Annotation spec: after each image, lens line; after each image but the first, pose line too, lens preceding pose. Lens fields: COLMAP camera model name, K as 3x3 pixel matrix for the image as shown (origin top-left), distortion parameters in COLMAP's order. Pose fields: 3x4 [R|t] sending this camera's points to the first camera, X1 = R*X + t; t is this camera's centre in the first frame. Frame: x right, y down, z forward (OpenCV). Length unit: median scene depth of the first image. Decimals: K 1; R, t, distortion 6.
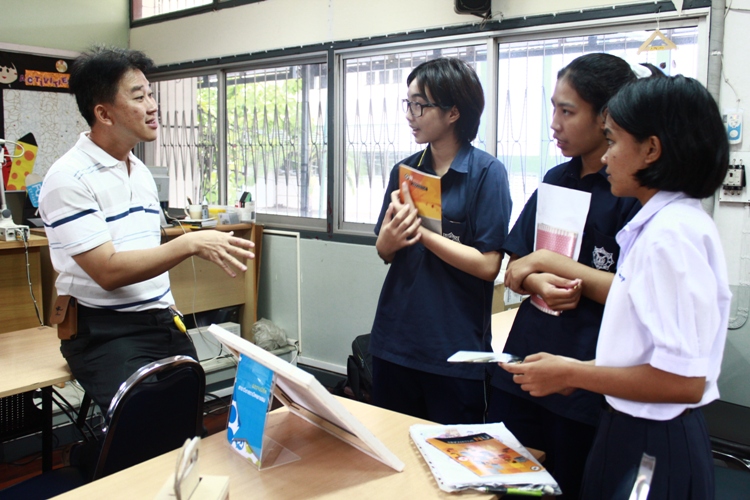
lens RADIAL K [[722.8, 0, 372.0], [0, 722.8, 242.7], [0, 0, 1]] dist [-0.076894, 0.000000]
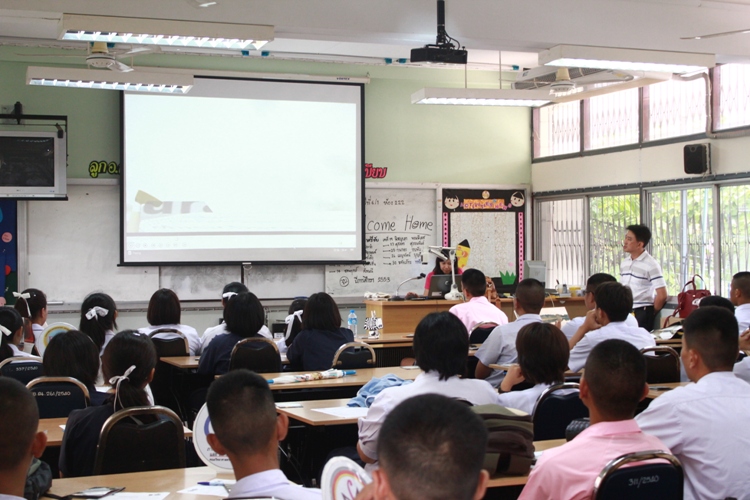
lens RADIAL K [[1188.9, 0, 380.6], [0, 1188.9, 250.2], [0, 0, 1]] dist [0.078908, 0.000000]
pose [[0.871252, -0.017110, -0.490538, 0.826517], [-0.036228, 0.994425, -0.099032, 0.174117], [0.489498, 0.104053, 0.865774, -1.757825]]
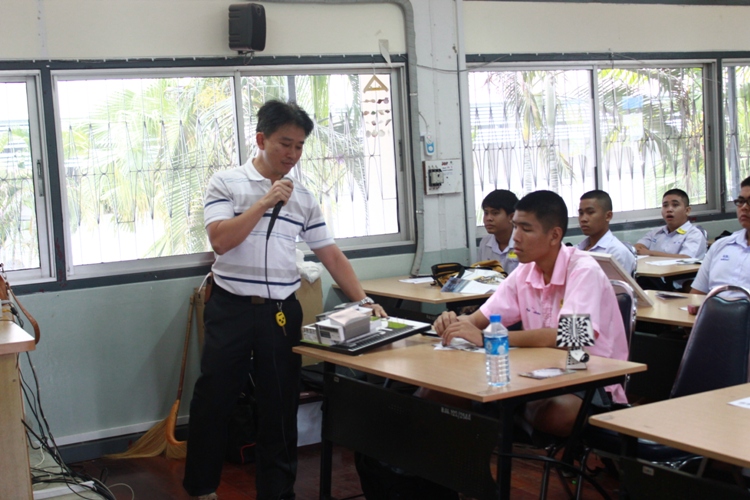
lens RADIAL K [[1121.4, 0, 386.3], [0, 1121.4, 257.9], [0, 0, 1]] dist [-0.009887, 0.000000]
pose [[0.370198, -0.113057, 0.922047, -1.302567], [0.172614, 0.983652, 0.051306, -0.049555], [-0.912775, 0.140165, 0.383662, 0.161772]]
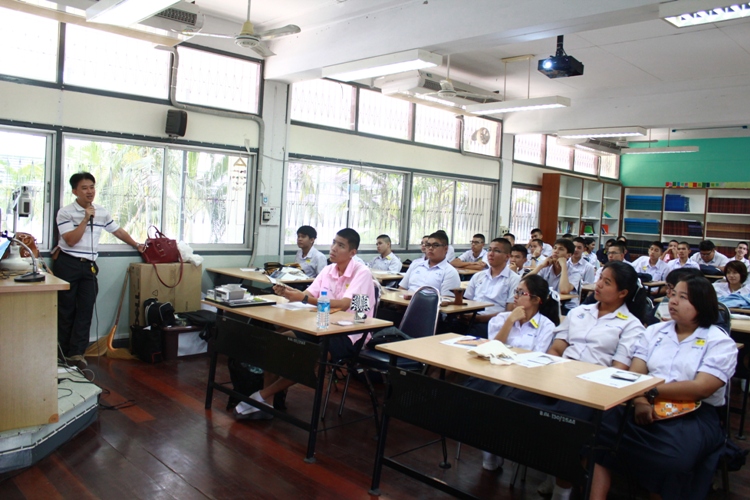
lens RADIAL K [[616.0, 0, 375.0], [0, 616.0, 248.2], [0, 0, 1]] dist [-0.148898, 0.116767]
pose [[0.108075, -0.064656, 0.992038, -1.380821], [0.061950, 0.996382, 0.058190, -0.060948], [-0.992211, 0.055168, 0.111690, 0.242313]]
